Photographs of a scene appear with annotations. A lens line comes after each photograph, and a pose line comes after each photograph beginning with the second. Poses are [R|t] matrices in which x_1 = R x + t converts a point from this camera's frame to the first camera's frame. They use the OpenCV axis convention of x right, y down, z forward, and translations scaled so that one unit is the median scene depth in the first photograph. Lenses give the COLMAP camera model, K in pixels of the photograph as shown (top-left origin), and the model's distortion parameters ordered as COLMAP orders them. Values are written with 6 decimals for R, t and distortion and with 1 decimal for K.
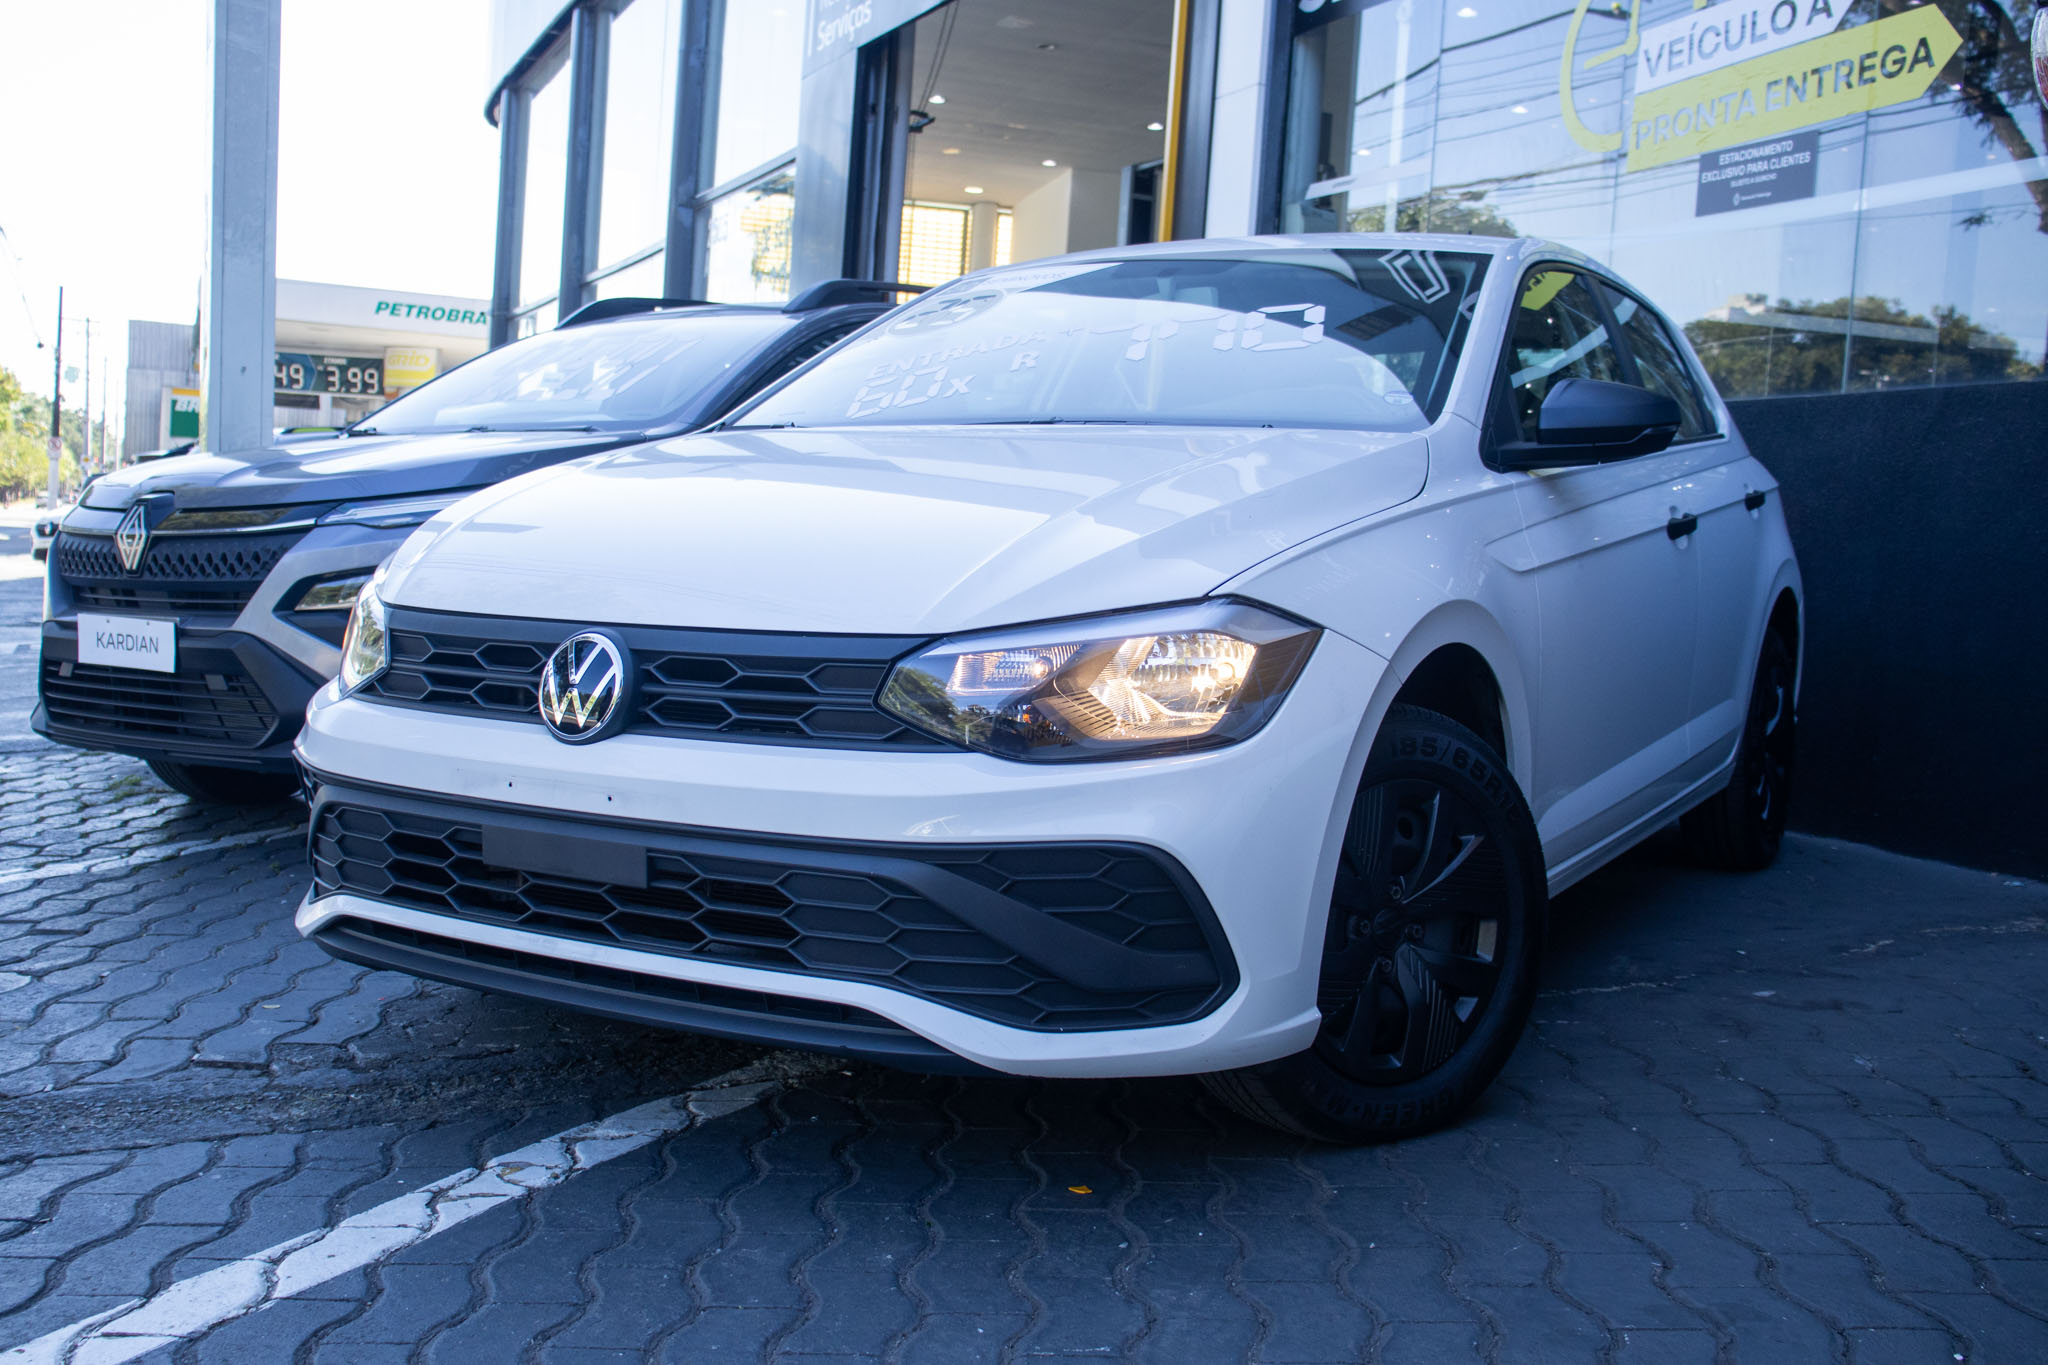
lens RADIAL K [[2089.4, 0, 1025.8], [0, 2089.4, 666.6], [0, 0, 1]] dist [-0.022595, 0.000000]
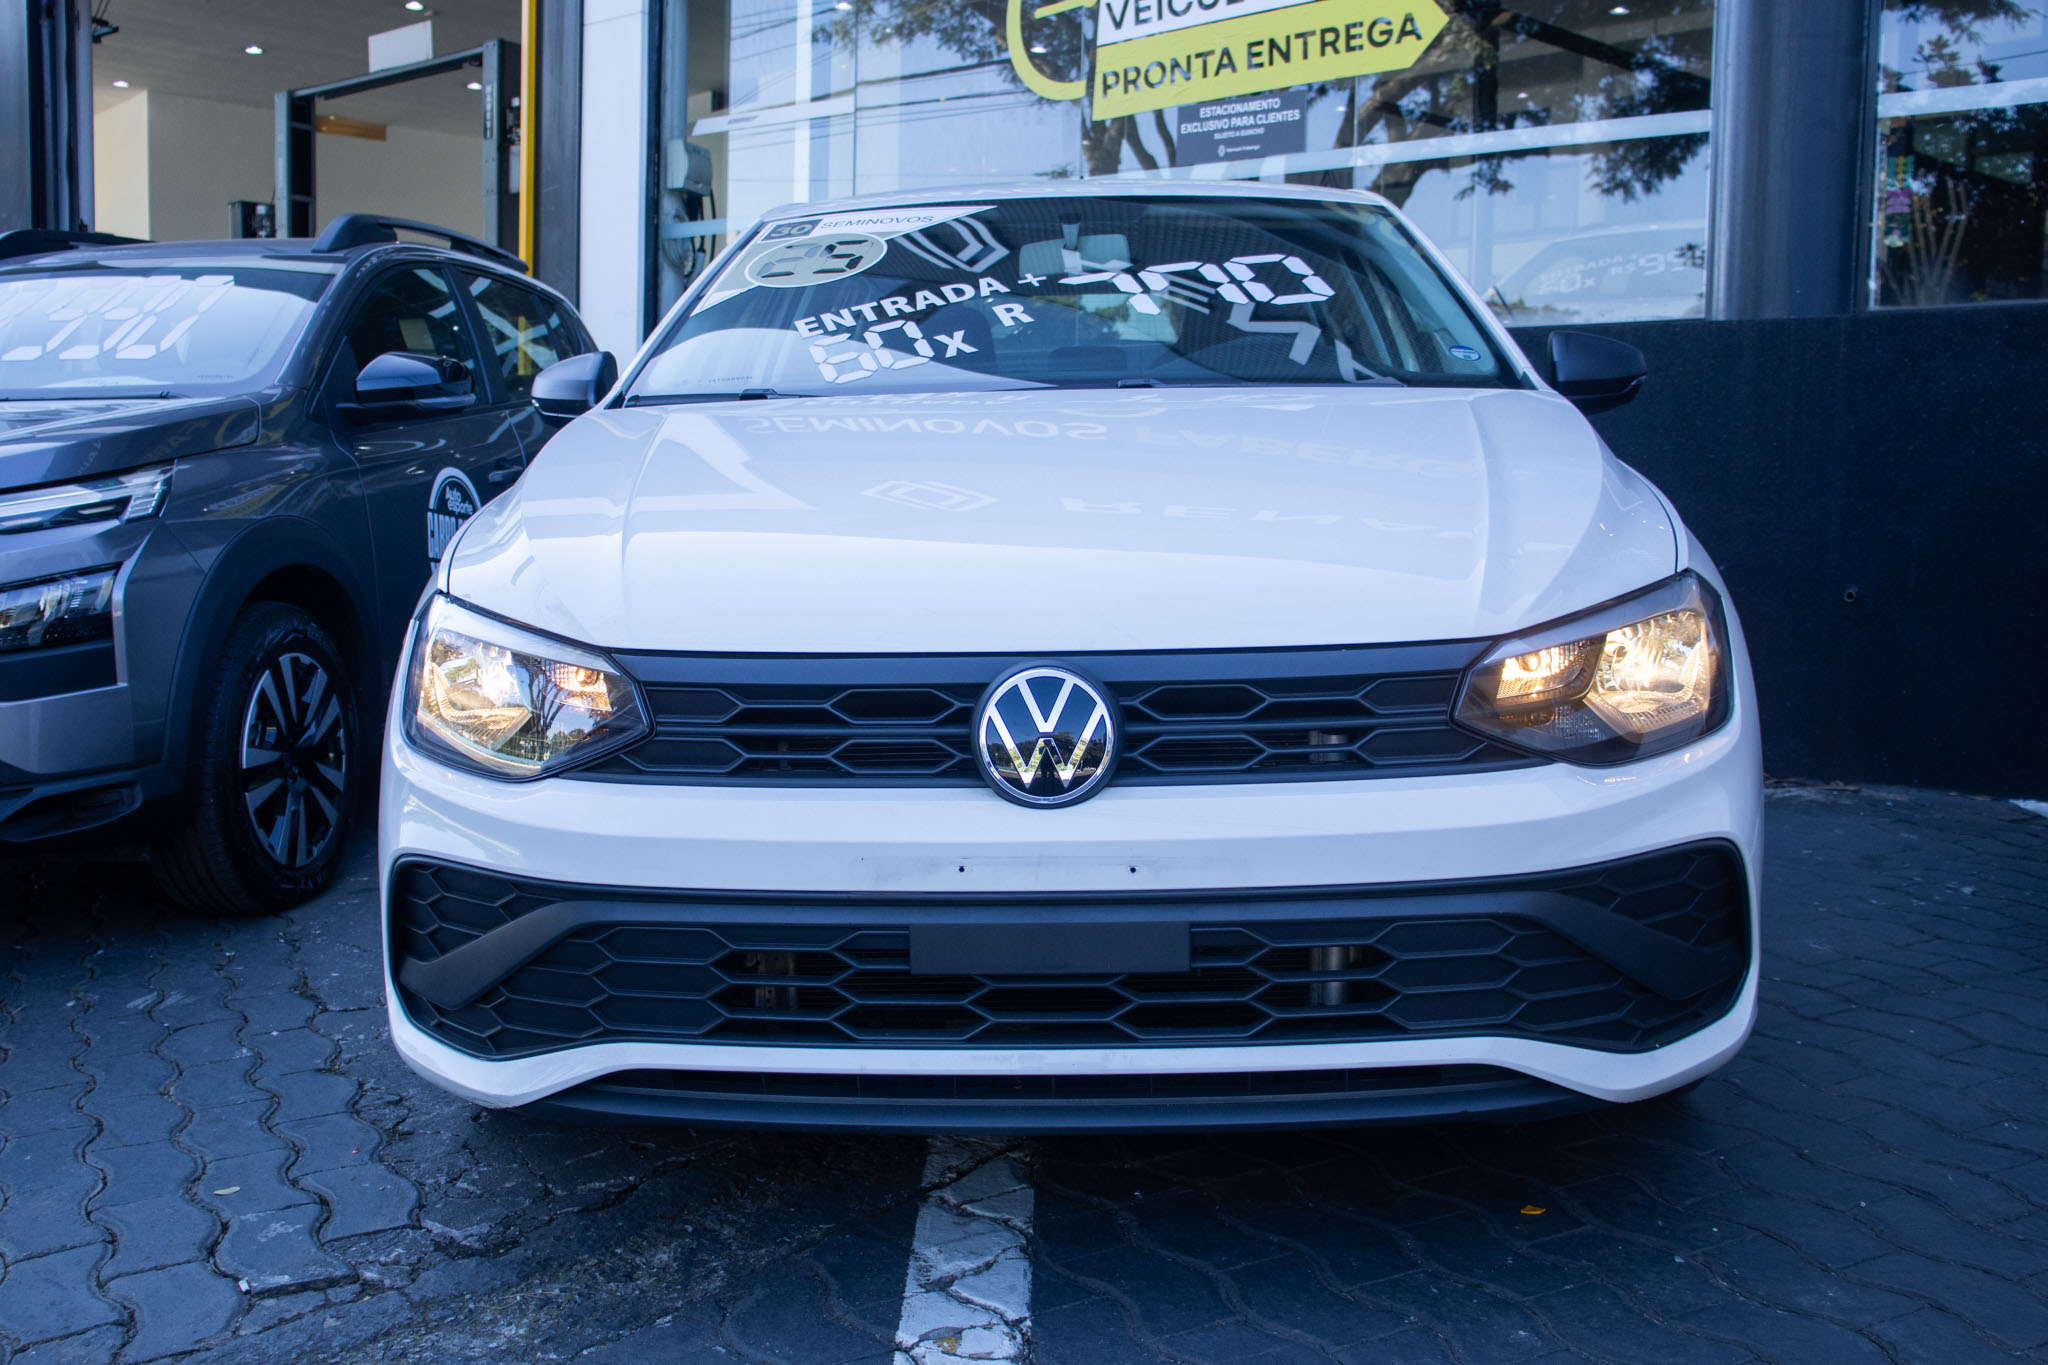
lens RADIAL K [[1978.0, 0, 1022.9], [0, 1978.0, 700.0], [0, 0, 1]] dist [-0.070424, 0.000000]
pose [[0.861381, -0.101227, 0.497770, -0.543950], [0.071527, 0.994350, 0.078435, -0.057810], [-0.502898, -0.031959, 0.863755, 0.325277]]
